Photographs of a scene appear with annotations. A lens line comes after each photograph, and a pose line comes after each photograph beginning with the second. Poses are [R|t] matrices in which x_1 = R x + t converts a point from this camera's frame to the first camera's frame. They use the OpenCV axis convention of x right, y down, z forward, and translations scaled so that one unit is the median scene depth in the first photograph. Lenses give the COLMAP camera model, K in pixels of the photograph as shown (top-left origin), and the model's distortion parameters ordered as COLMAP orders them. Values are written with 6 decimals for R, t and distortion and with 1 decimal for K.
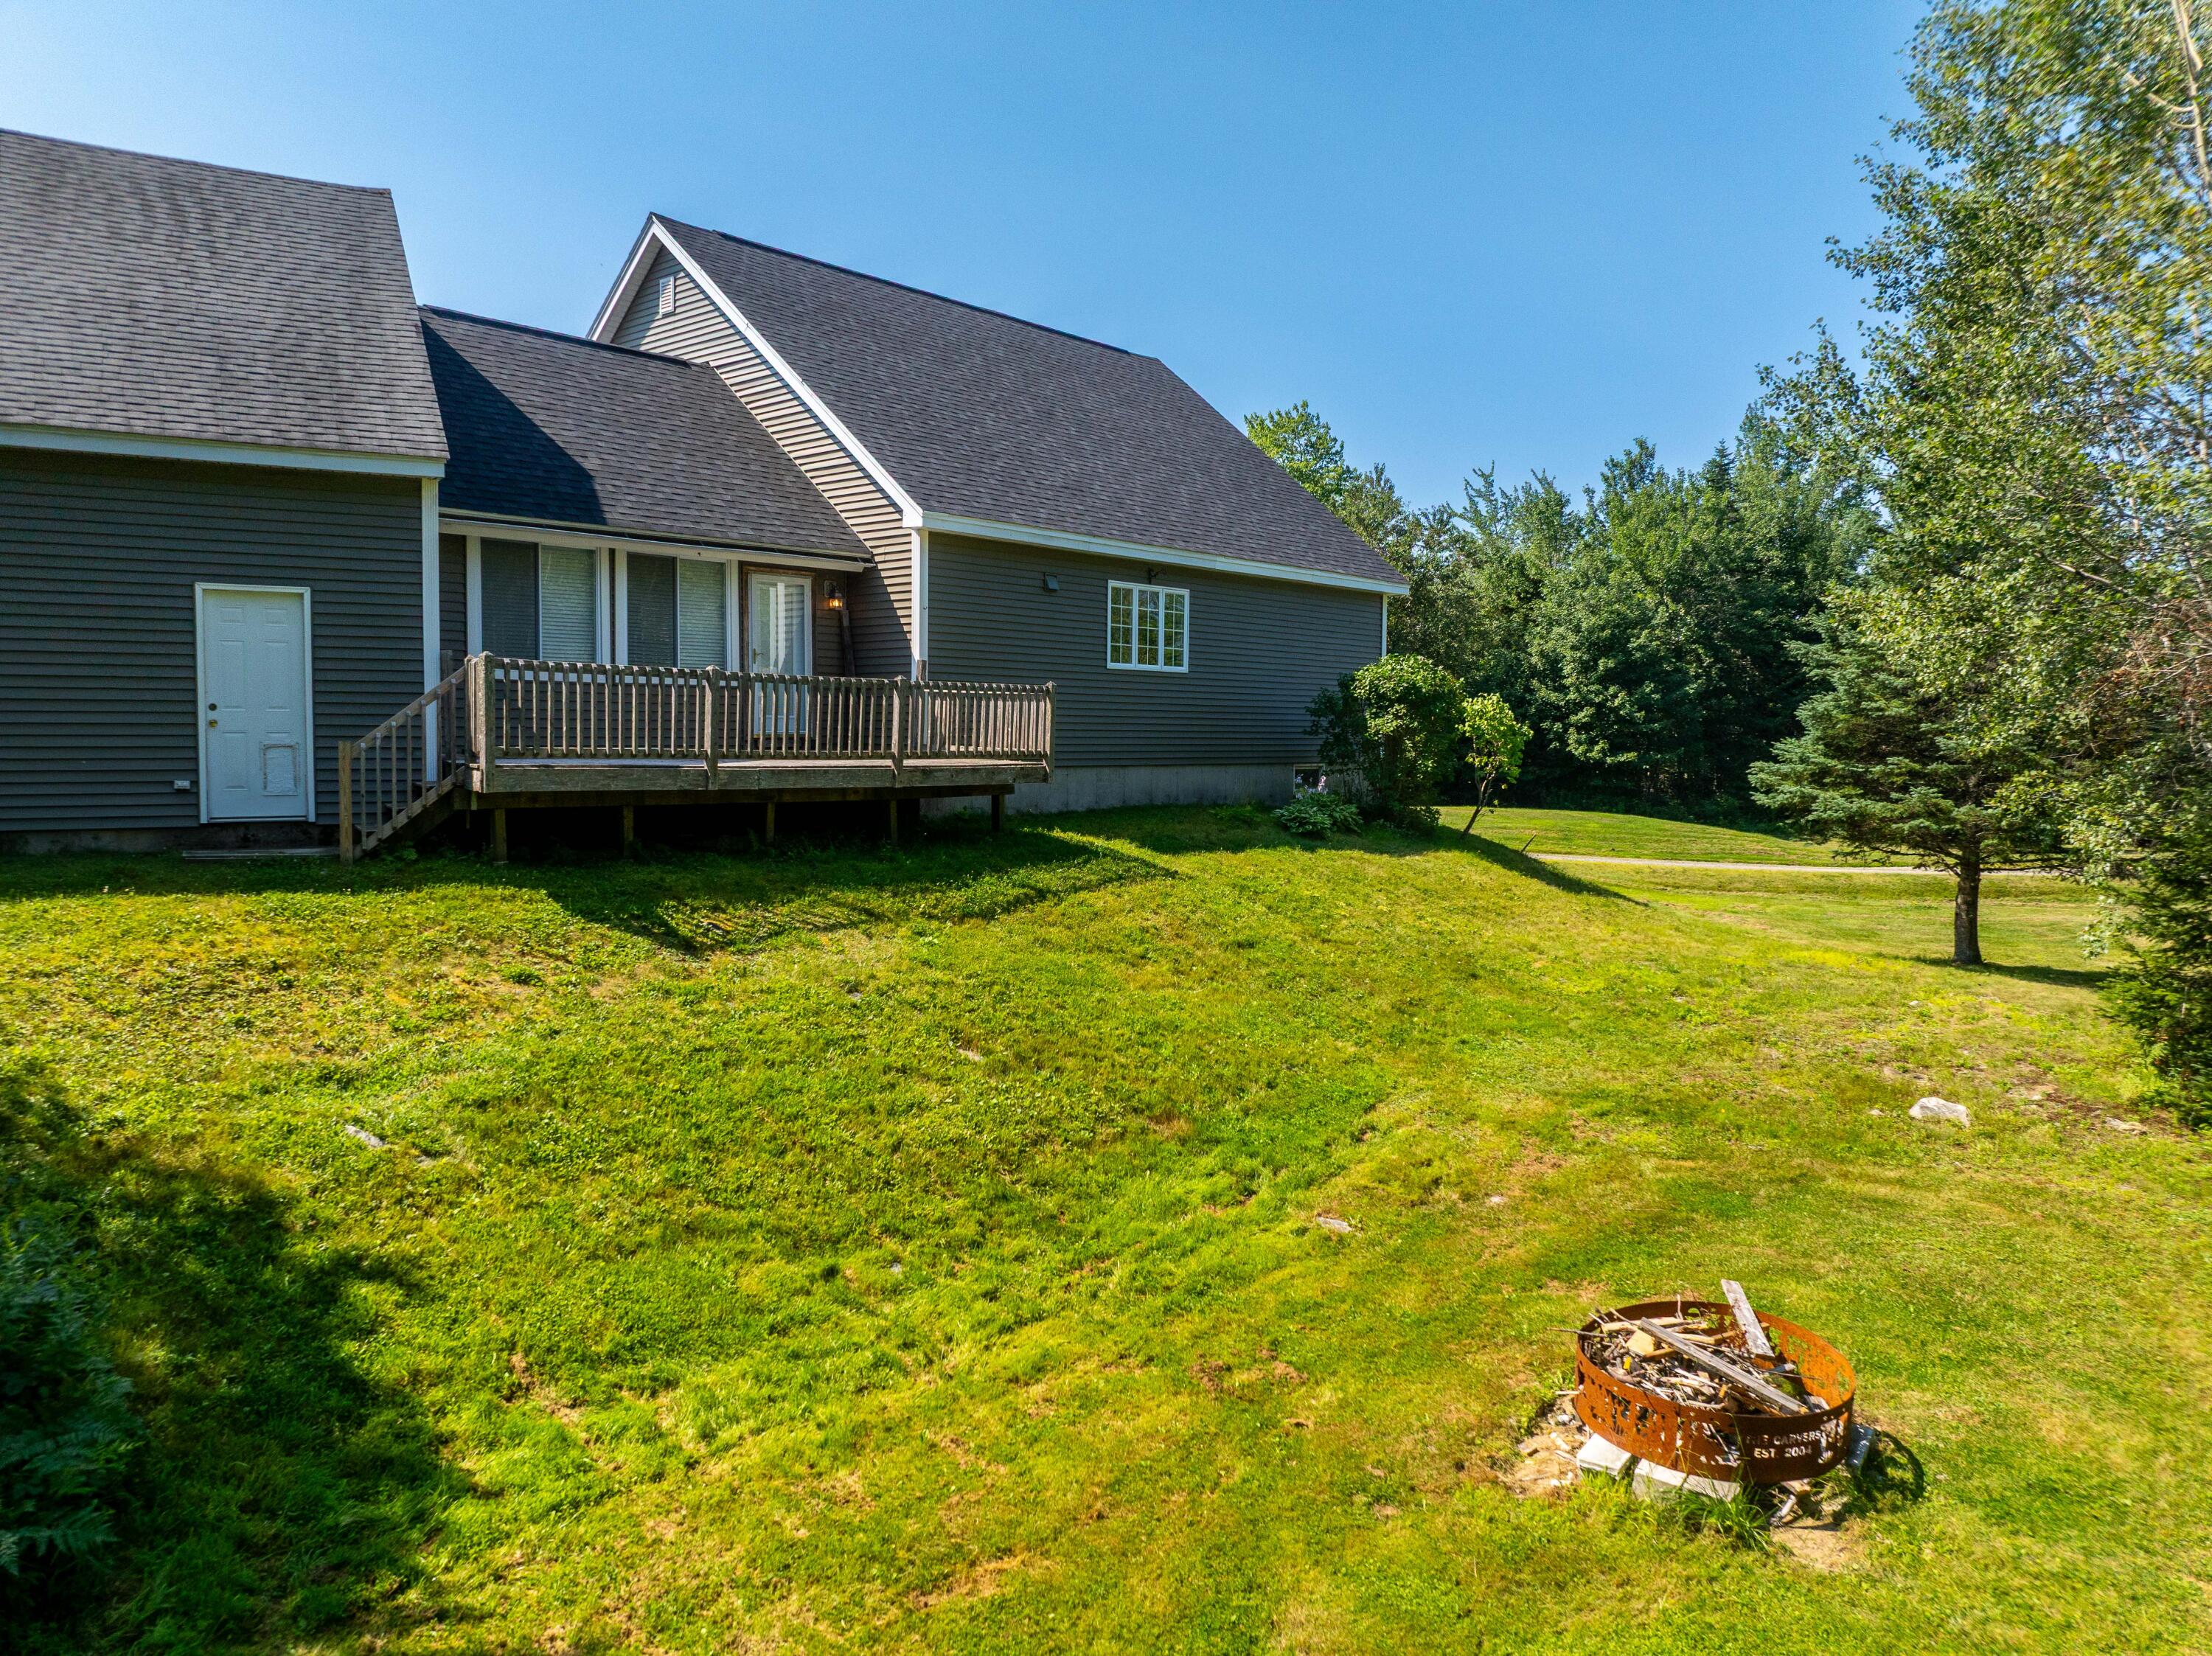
lens RADIAL K [[1589.0, 0, 1106.0], [0, 1589.0, 828.0], [0, 0, 1]] dist [-0.036969, 0.016090]
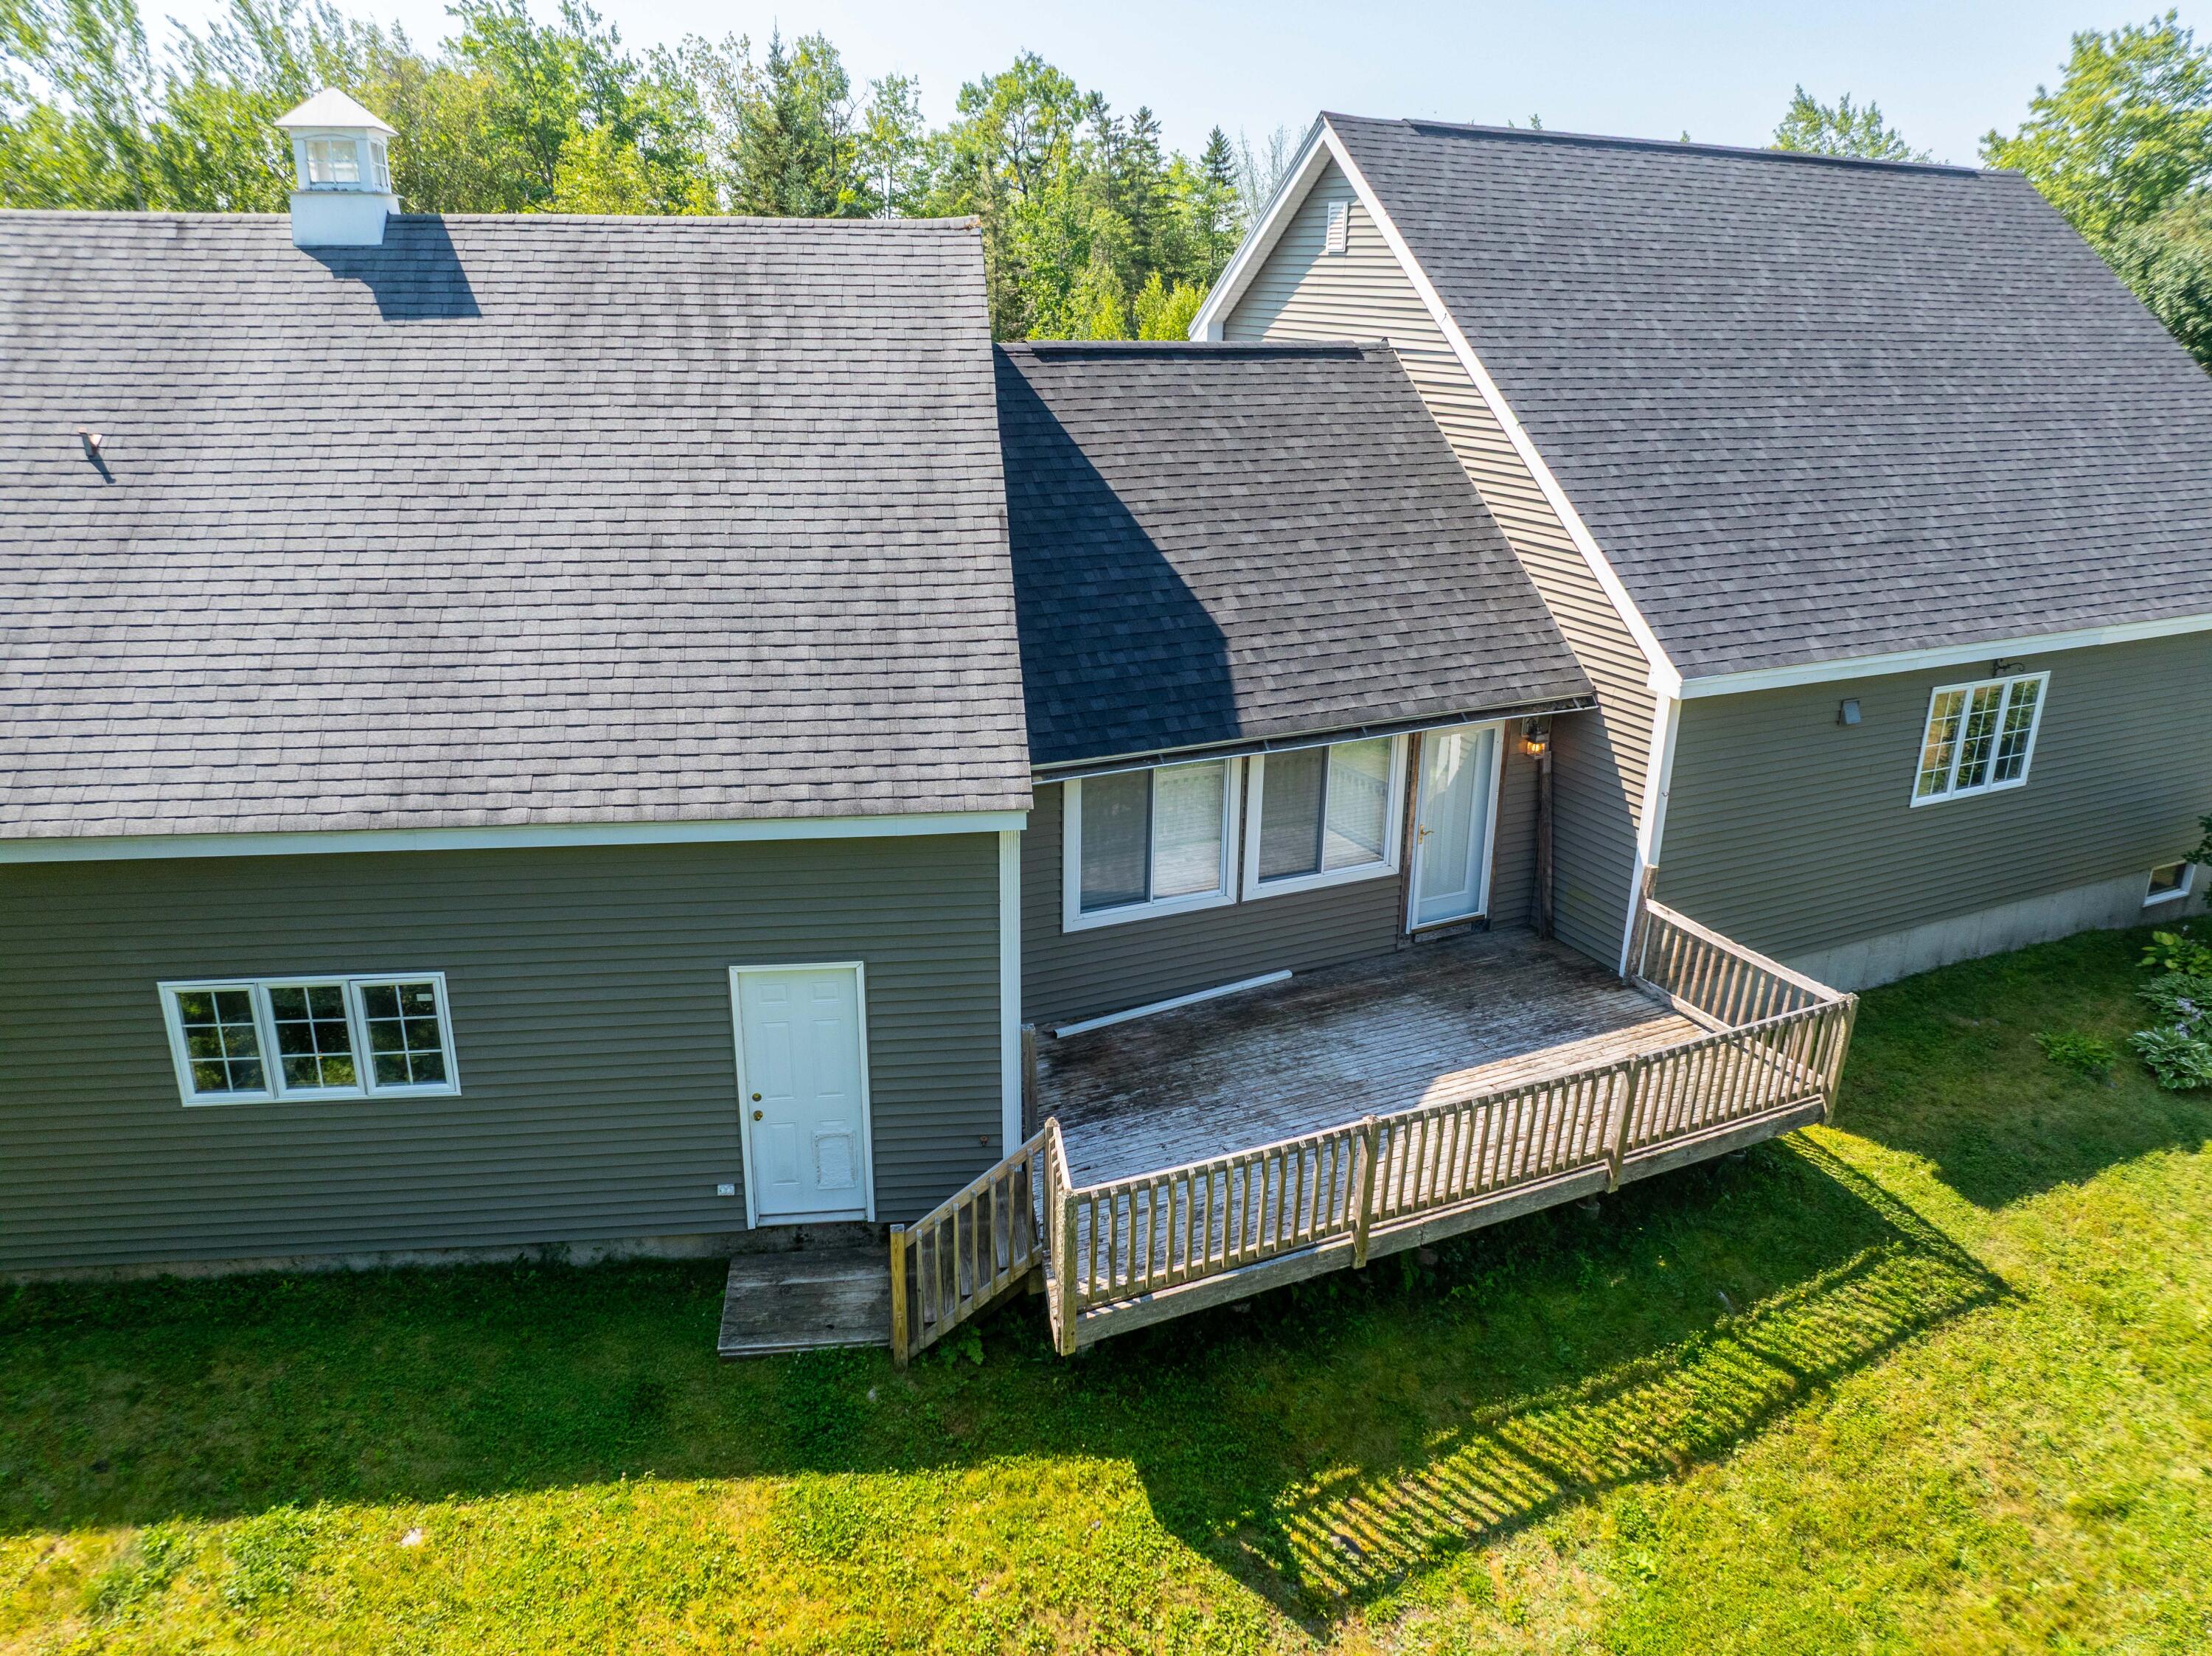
lens RADIAL K [[1589.0, 0, 1106.0], [0, 1589.0, 828.0], [0, 0, 1]] dist [-0.036969, 0.016090]
pose [[0.927156, 0.129689, -0.351515, -0.112639], [-0.028697, 0.960008, 0.278499, -0.373897], [0.373575, -0.248124, 0.893798, 0.315698]]
